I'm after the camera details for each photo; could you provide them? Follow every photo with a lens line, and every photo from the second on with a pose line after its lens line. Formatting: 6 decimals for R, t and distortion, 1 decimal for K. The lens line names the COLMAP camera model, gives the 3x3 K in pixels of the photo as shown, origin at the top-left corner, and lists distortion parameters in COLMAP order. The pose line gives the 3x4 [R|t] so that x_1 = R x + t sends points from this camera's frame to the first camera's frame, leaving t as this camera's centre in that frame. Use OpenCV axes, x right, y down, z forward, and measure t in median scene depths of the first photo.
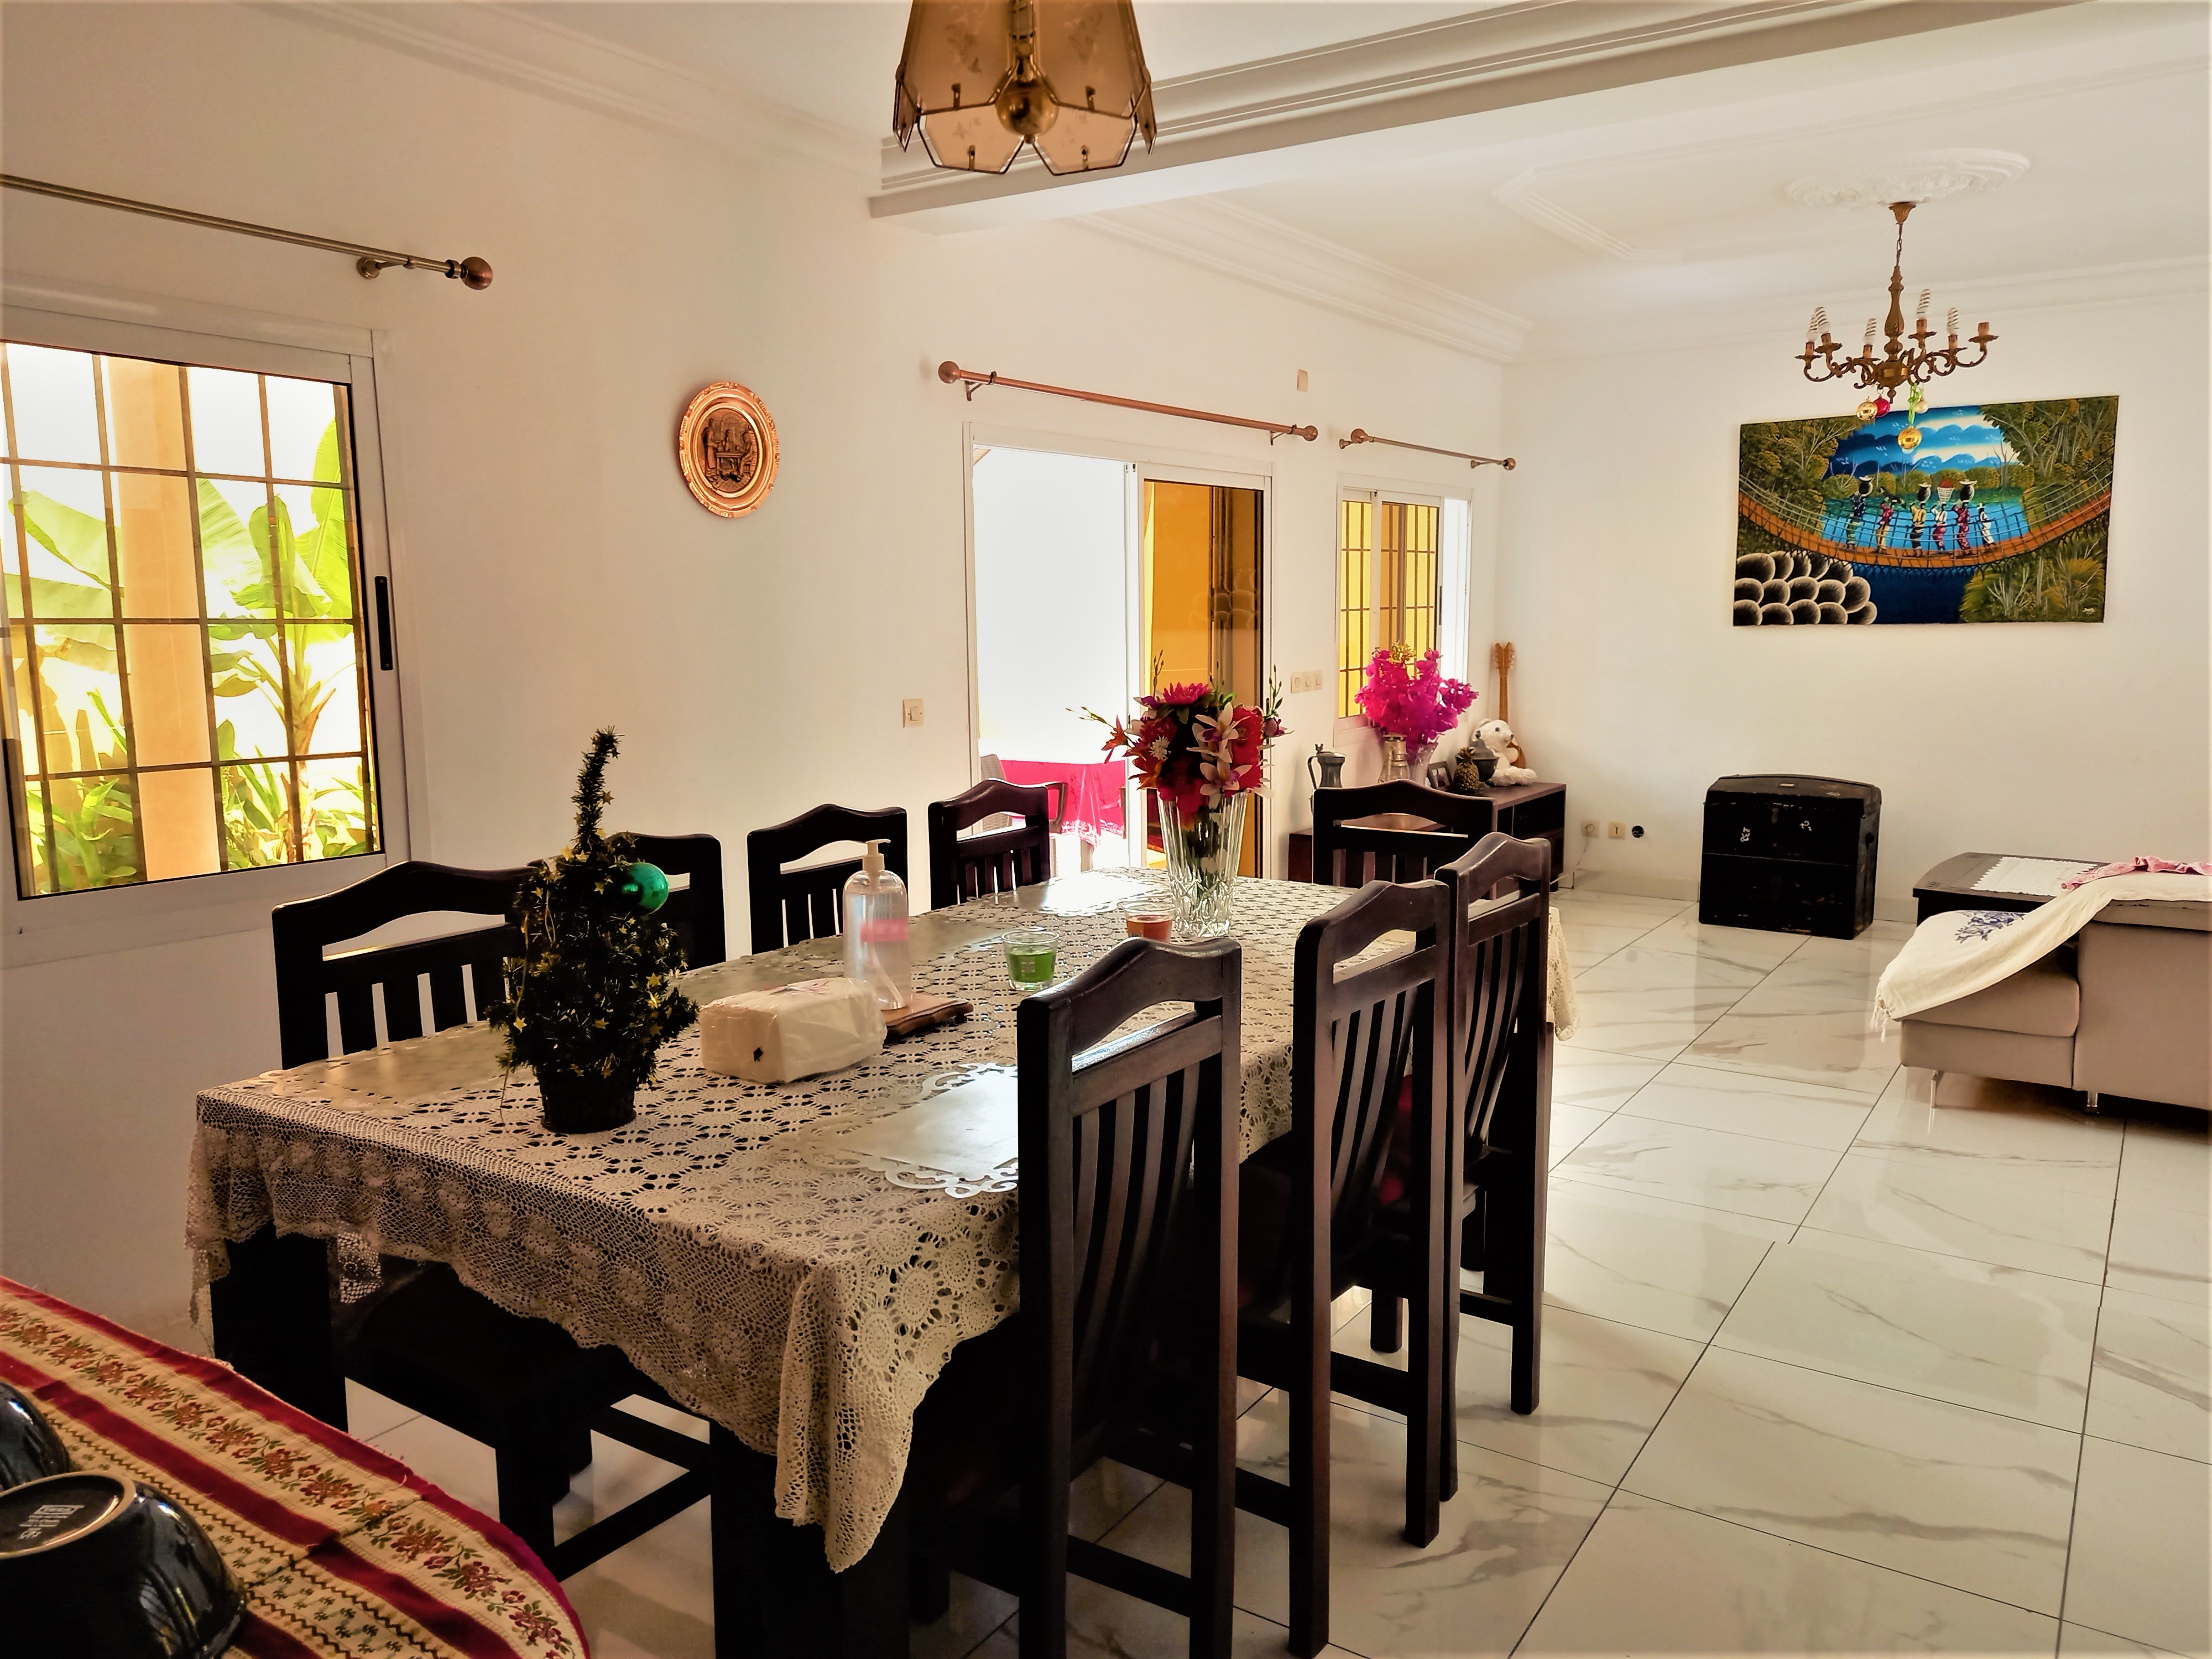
lens RADIAL K [[1614.4, 0, 1106.0], [0, 1614.4, 829.5], [0, 0, 1]] dist [0.023575, -0.001011]
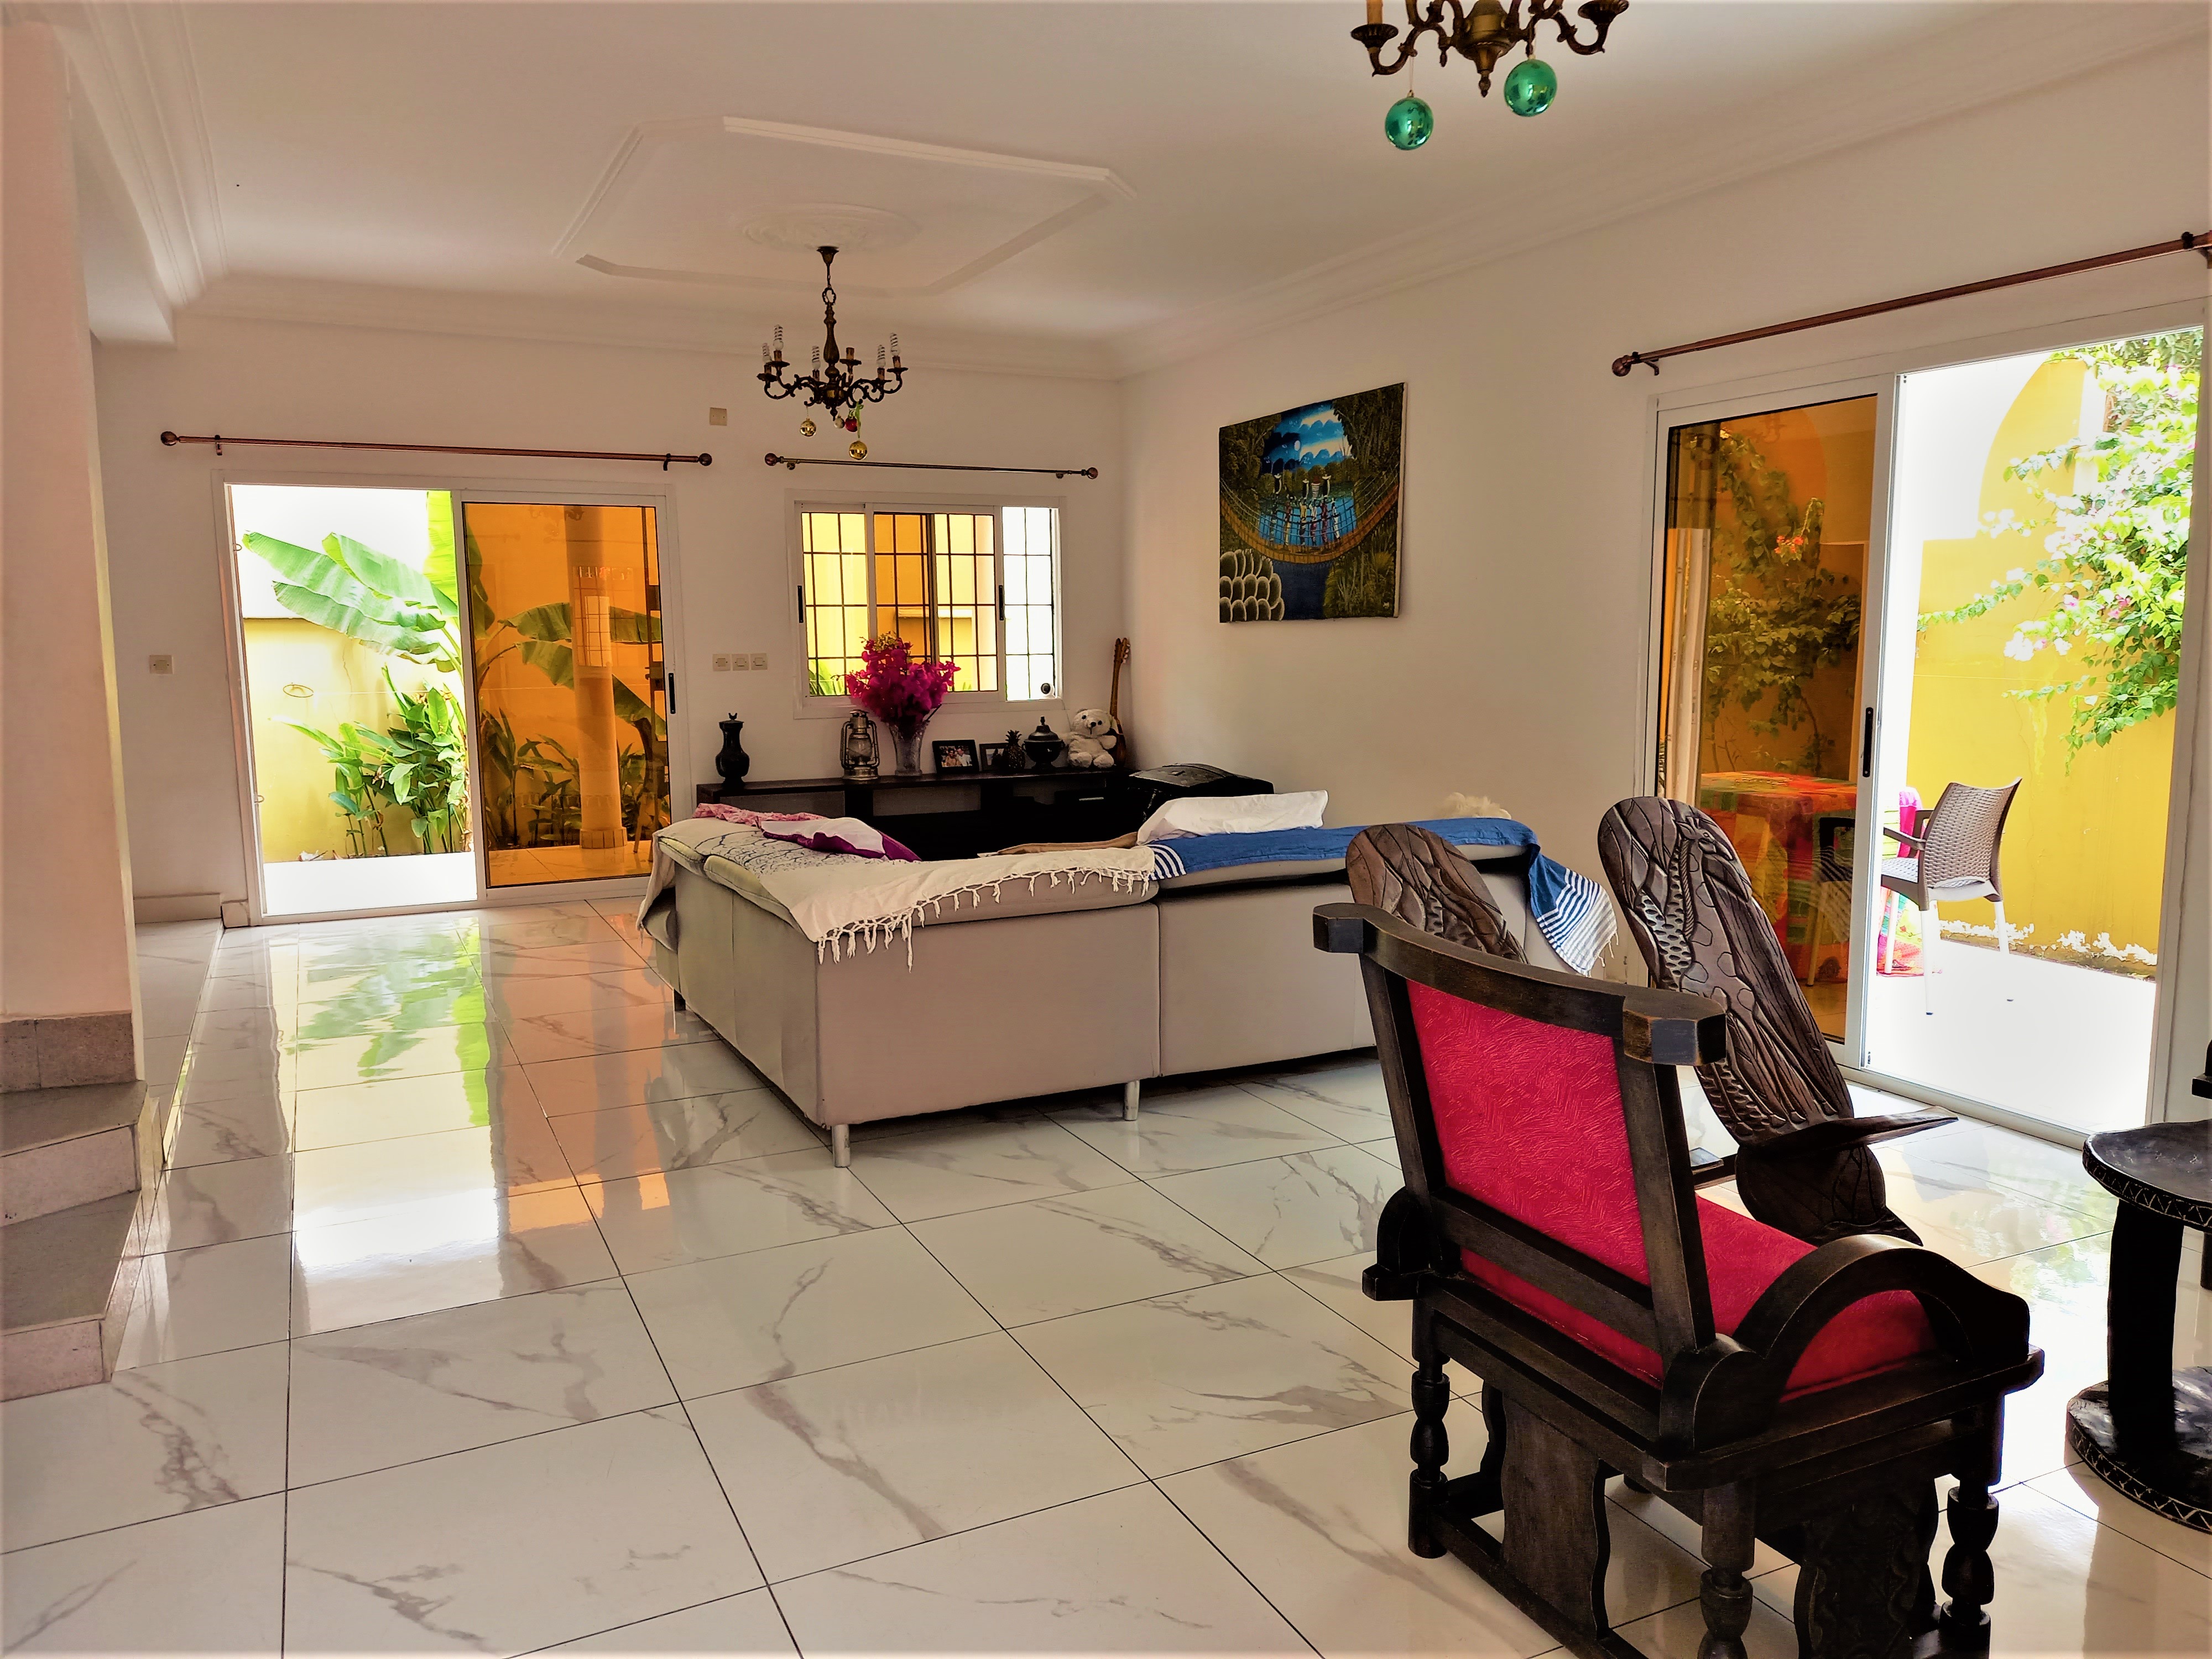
lens RADIAL K [[1614.4, 0, 1106.0], [0, 1614.4, 829.5], [0, 0, 1]] dist [0.023575, -0.001011]
pose [[0.862732, 0.068521, -0.500998, 0.913396], [-0.073879, 0.997225, 0.009169, 0.002534], [0.500236, 0.029103, 0.865400, 0.080656]]
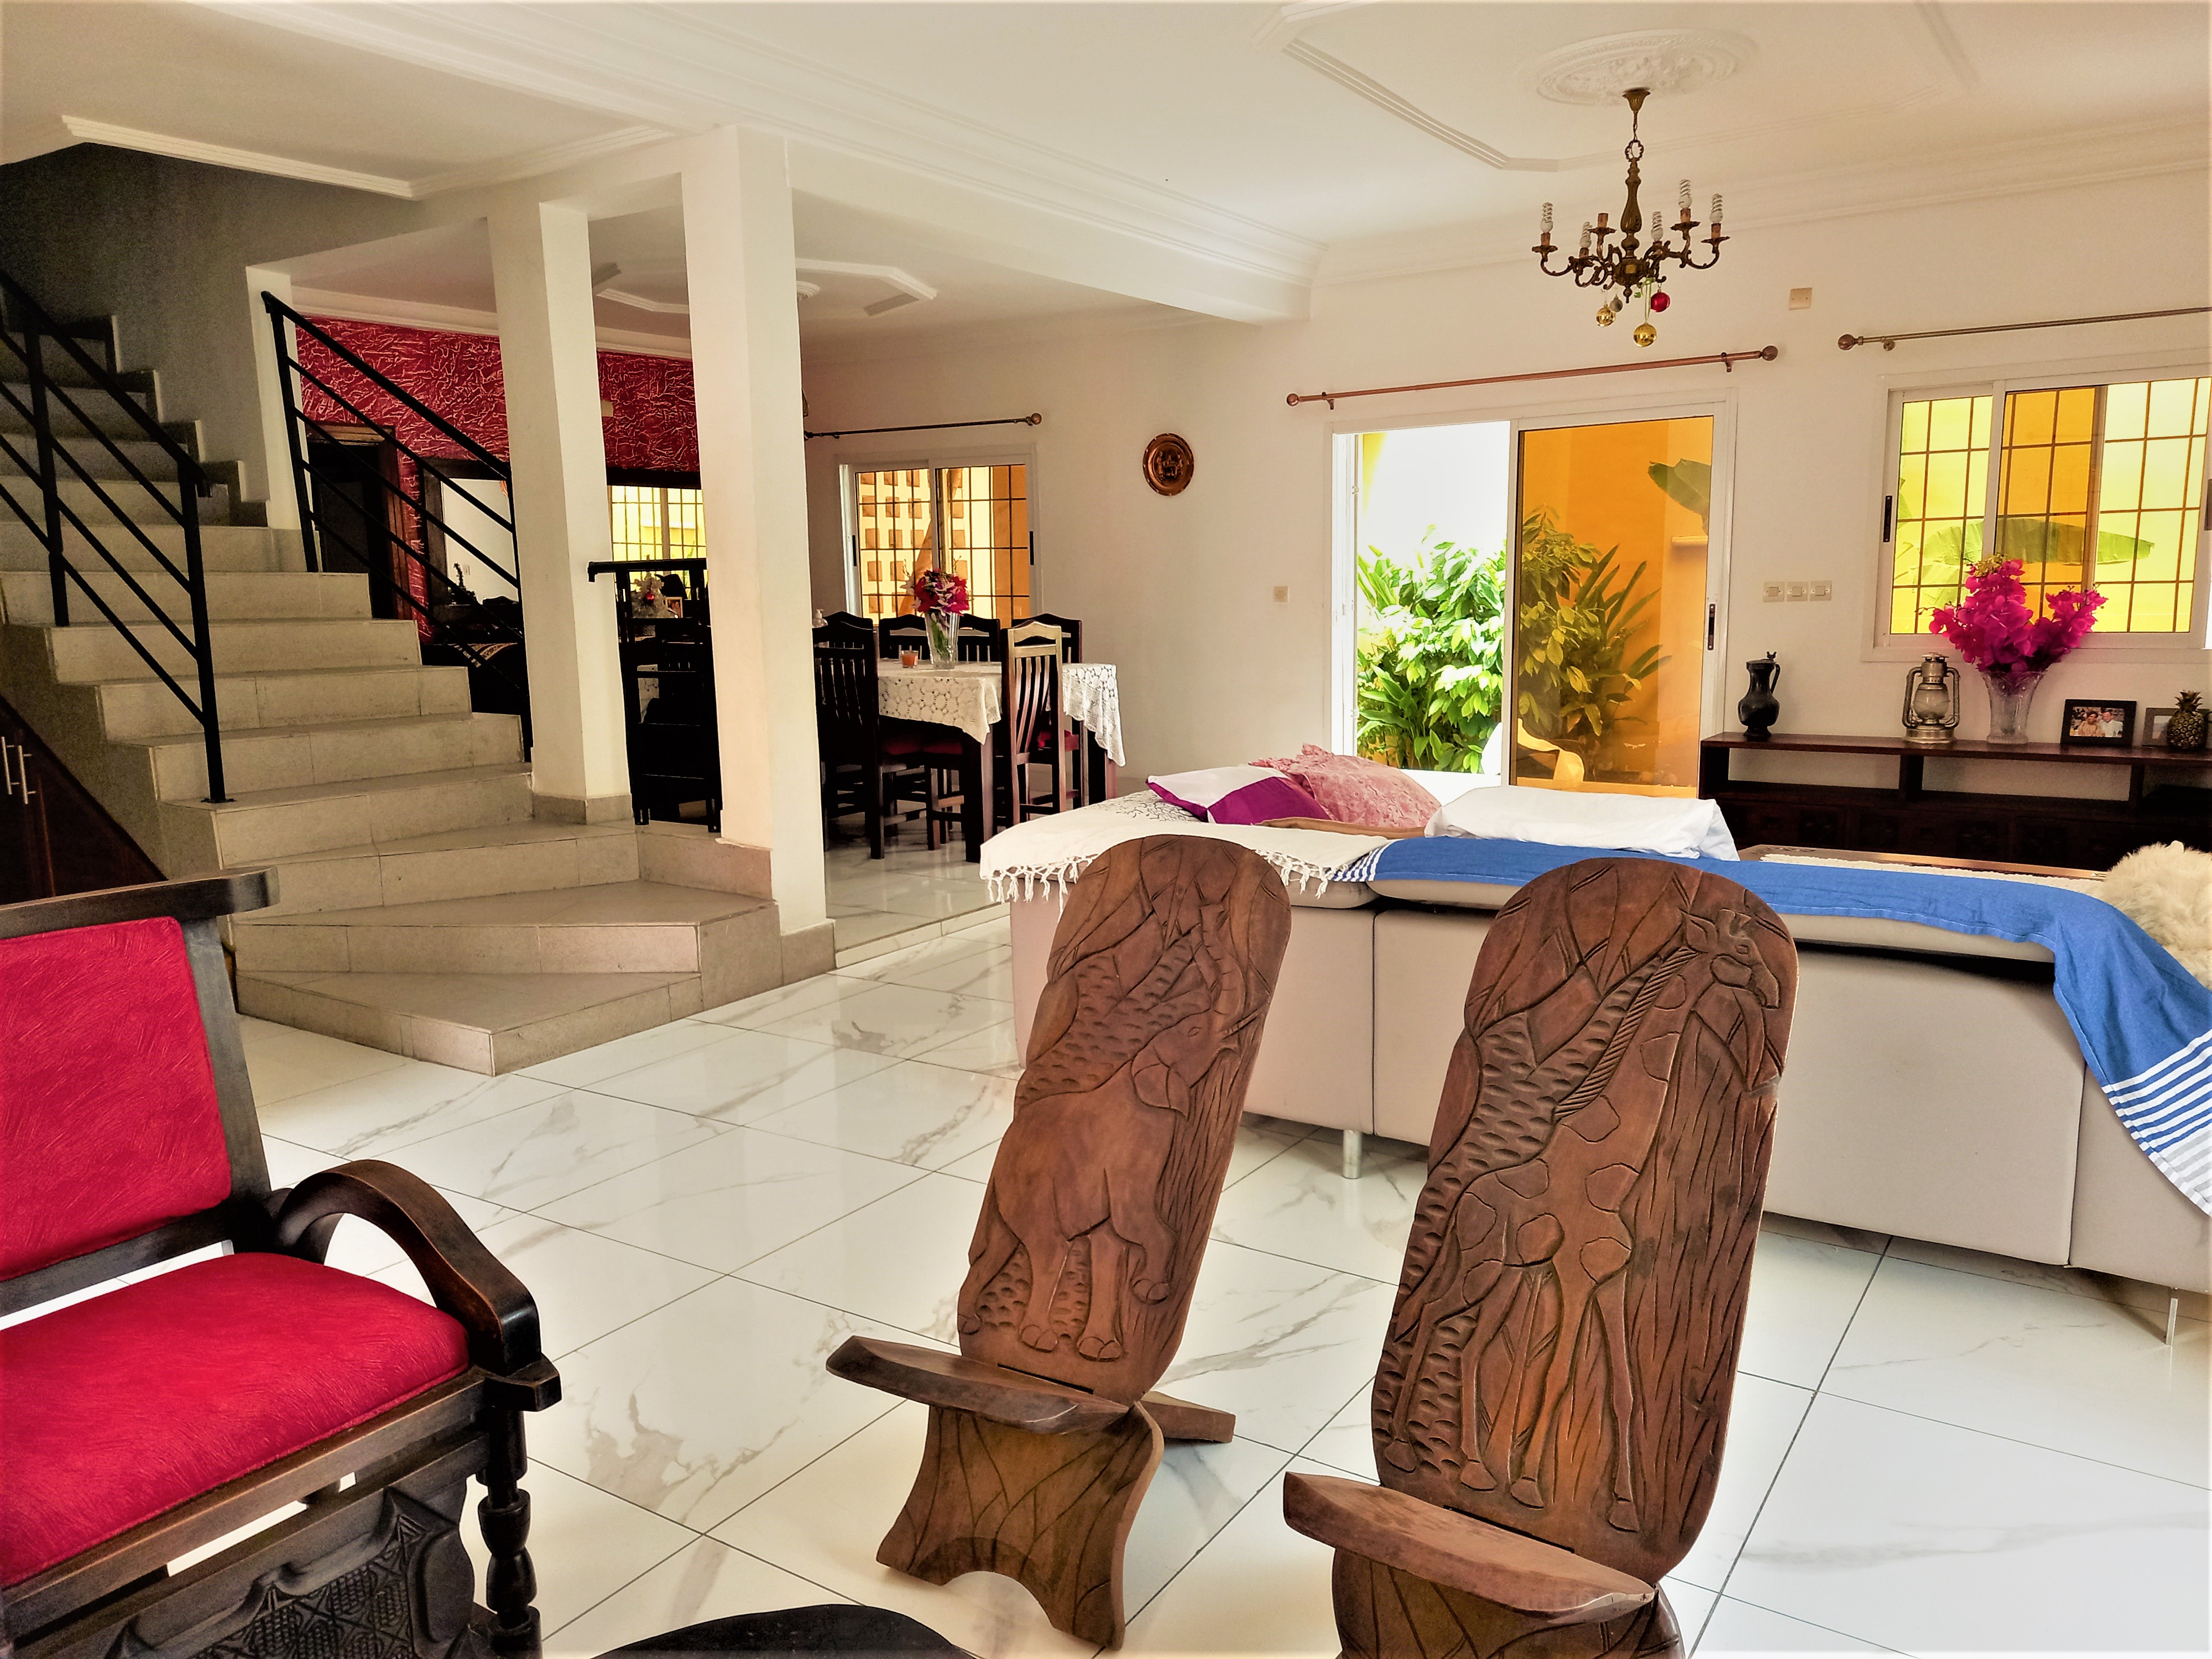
lens RADIAL K [[1614.4, 0, 1106.0], [0, 1614.4, 829.5], [0, 0, 1]] dist [0.023575, -0.001011]
pose [[-0.009132, 0.166747, -0.985957, 1.088982], [-0.118227, 0.978903, 0.166649, -0.058494], [0.992945, 0.118089, 0.010775, 0.526742]]
